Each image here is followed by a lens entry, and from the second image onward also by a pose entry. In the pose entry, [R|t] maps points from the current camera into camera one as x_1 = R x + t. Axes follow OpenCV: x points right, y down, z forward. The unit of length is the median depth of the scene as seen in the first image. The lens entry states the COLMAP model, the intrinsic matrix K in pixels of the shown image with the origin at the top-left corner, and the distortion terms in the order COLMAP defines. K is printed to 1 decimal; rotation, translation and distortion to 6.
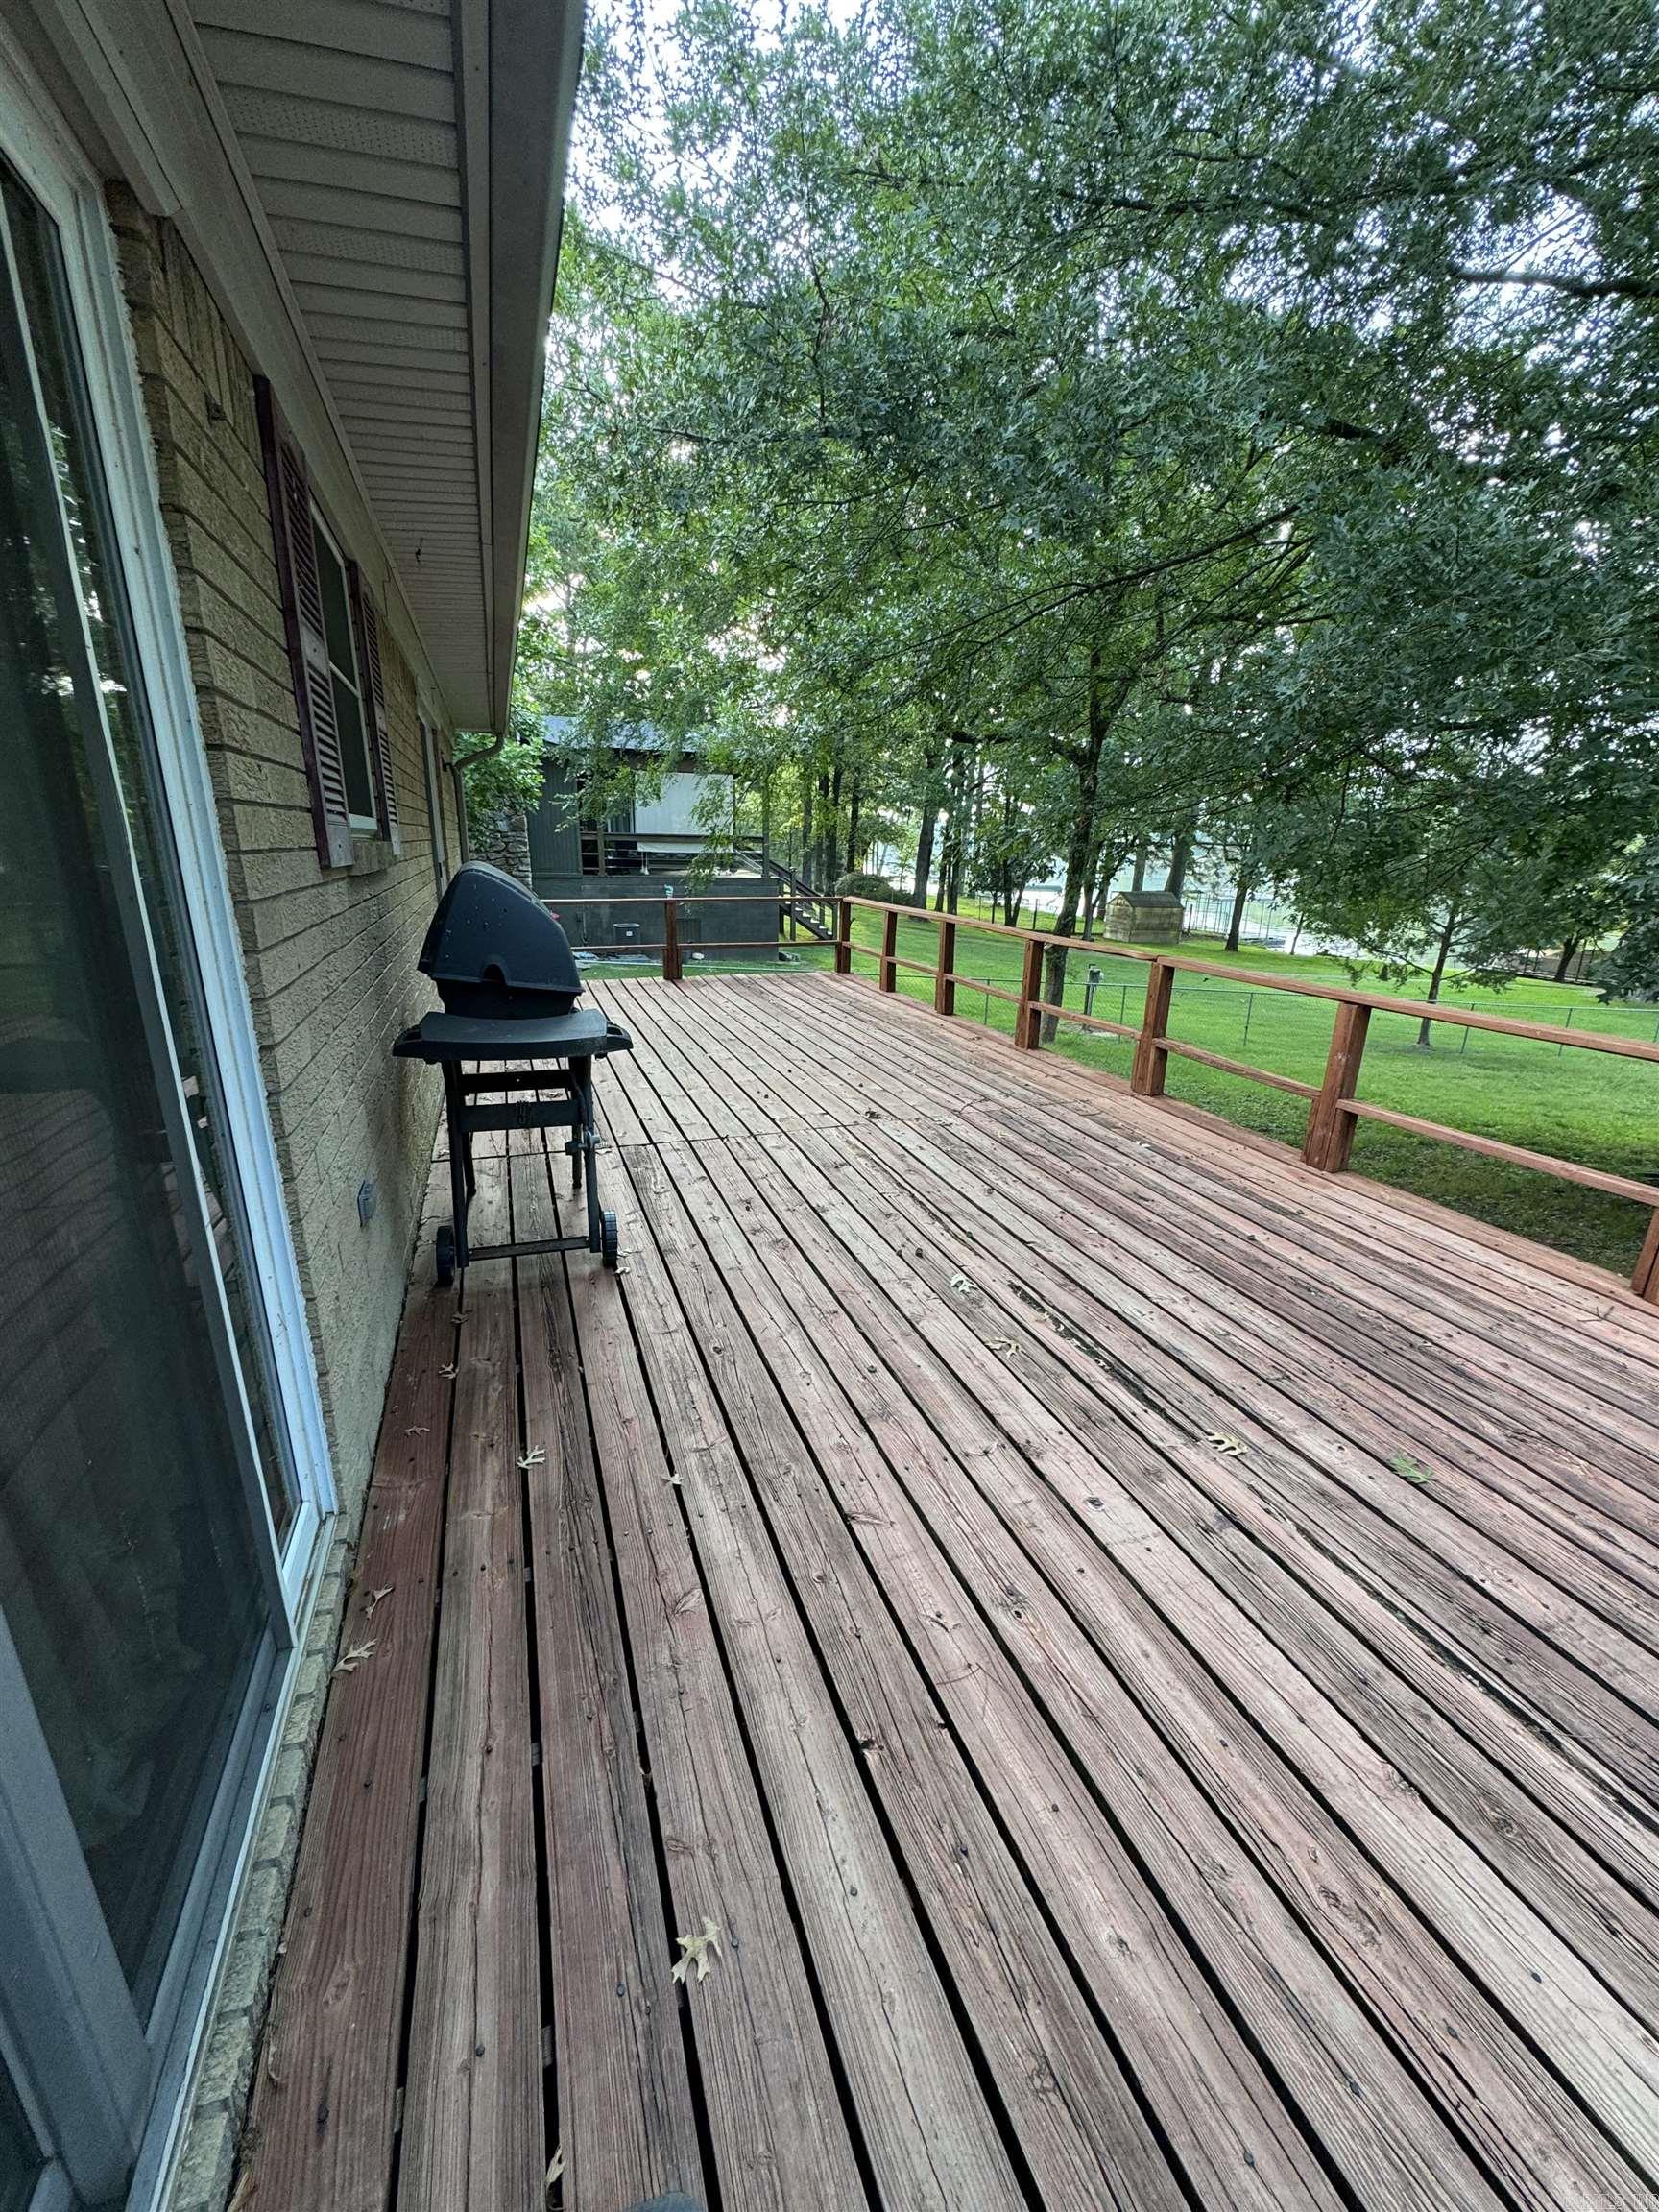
lens RADIAL K [[888.5, 0, 829.7], [0, 888.5, 1105.1], [0, 0, 1]] dist [-0.001949, 0.000053]
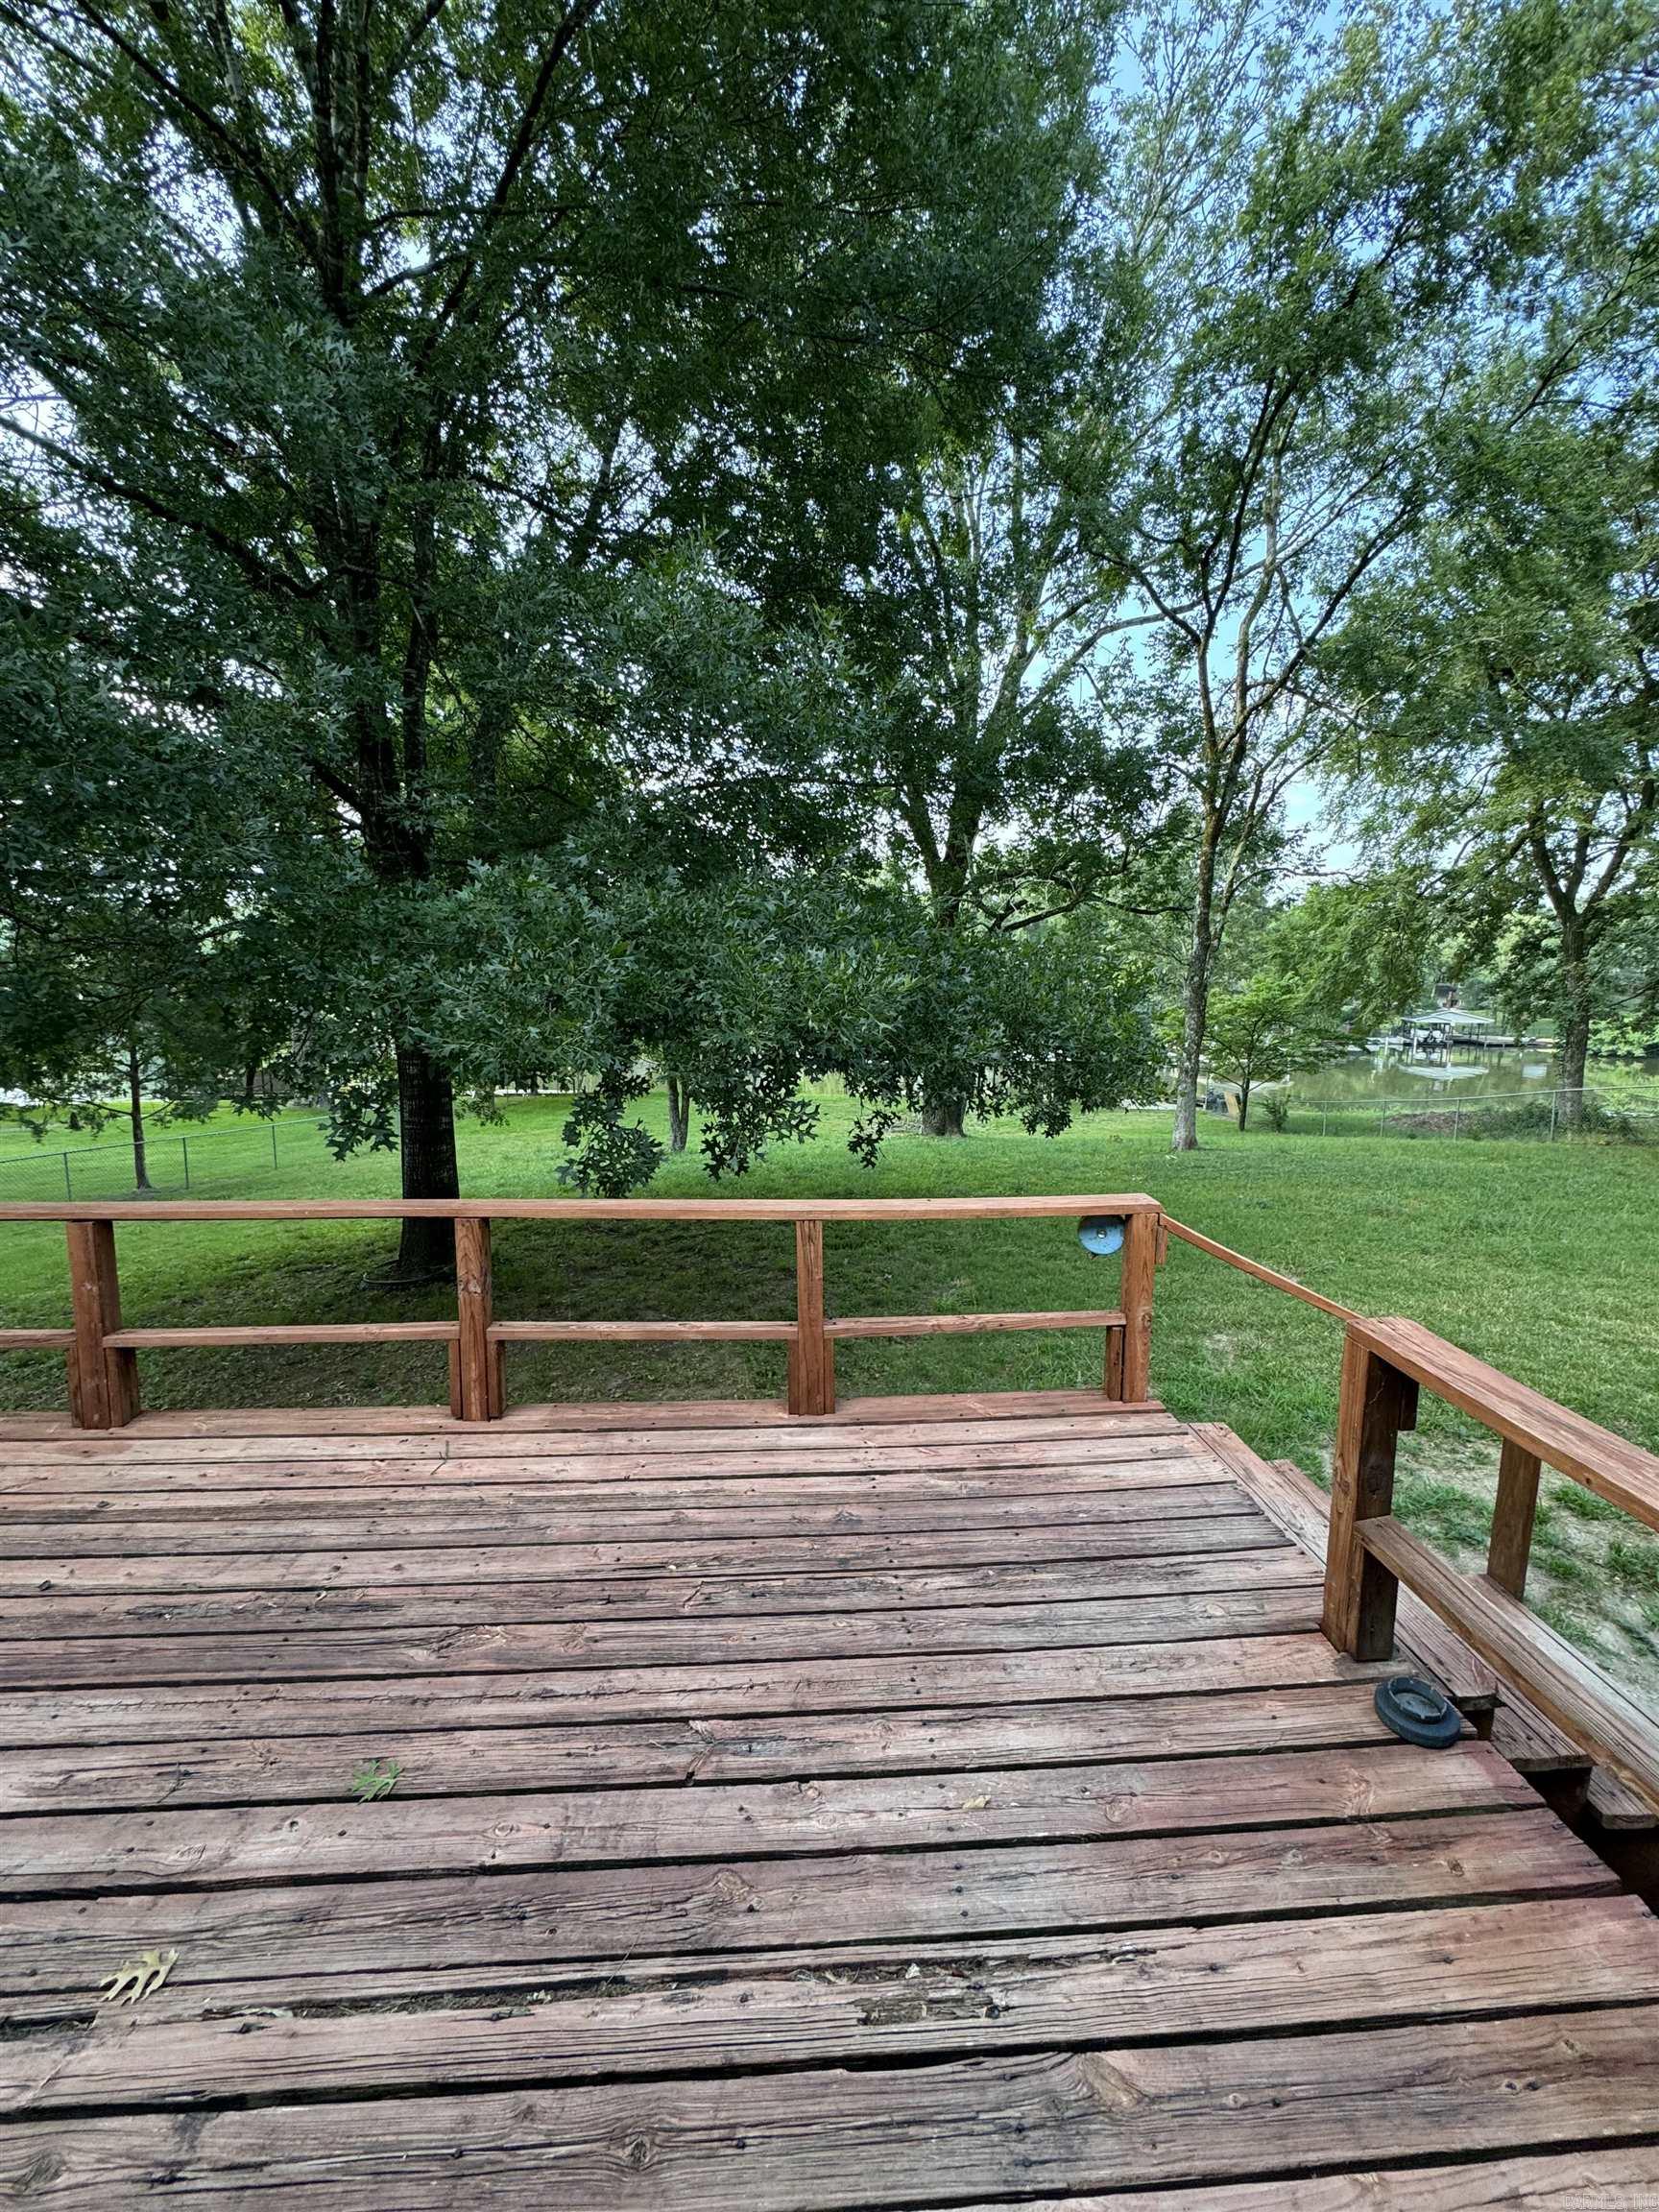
lens RADIAL K [[888.5, 0, 832.7], [0, 888.5, 1101.7], [0, 0, 1]] dist [-0.001949, 0.000053]
pose [[0.289978, -0.138263, 0.946993, 0.047098], [0.269464, 0.961272, 0.057836, -0.110736], [-0.918315, 0.238409, 0.316004, 0.125089]]
